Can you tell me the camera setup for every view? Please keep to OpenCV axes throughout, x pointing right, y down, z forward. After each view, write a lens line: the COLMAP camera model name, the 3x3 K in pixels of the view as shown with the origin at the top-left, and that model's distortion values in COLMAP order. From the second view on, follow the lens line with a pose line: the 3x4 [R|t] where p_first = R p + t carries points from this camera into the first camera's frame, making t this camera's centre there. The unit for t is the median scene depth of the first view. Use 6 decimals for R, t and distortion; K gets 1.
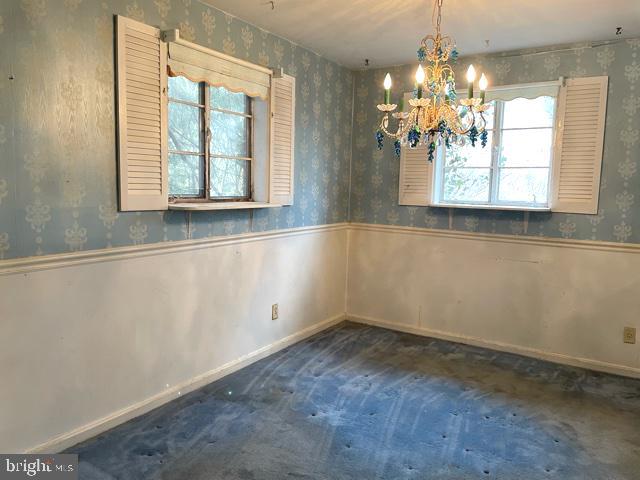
lens RADIAL K [[486.0, 0, 320.1], [0, 486.0, 240.0], [0, 0, 1]] dist [0.002578, -0.009458]
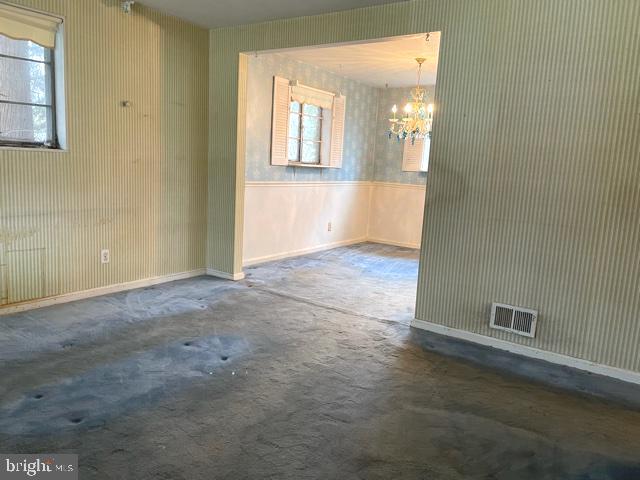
lens RADIAL K [[486.0, 0, 303.6], [0, 486.0, 250.1], [0, 0, 1]] dist [0.002578, -0.009458]
pose [[0.997364, 0.036824, -0.062516, -0.077201], [-0.033051, 0.997630, 0.060355, 0.135456], [0.064590, -0.058129, 0.996217, -0.867131]]
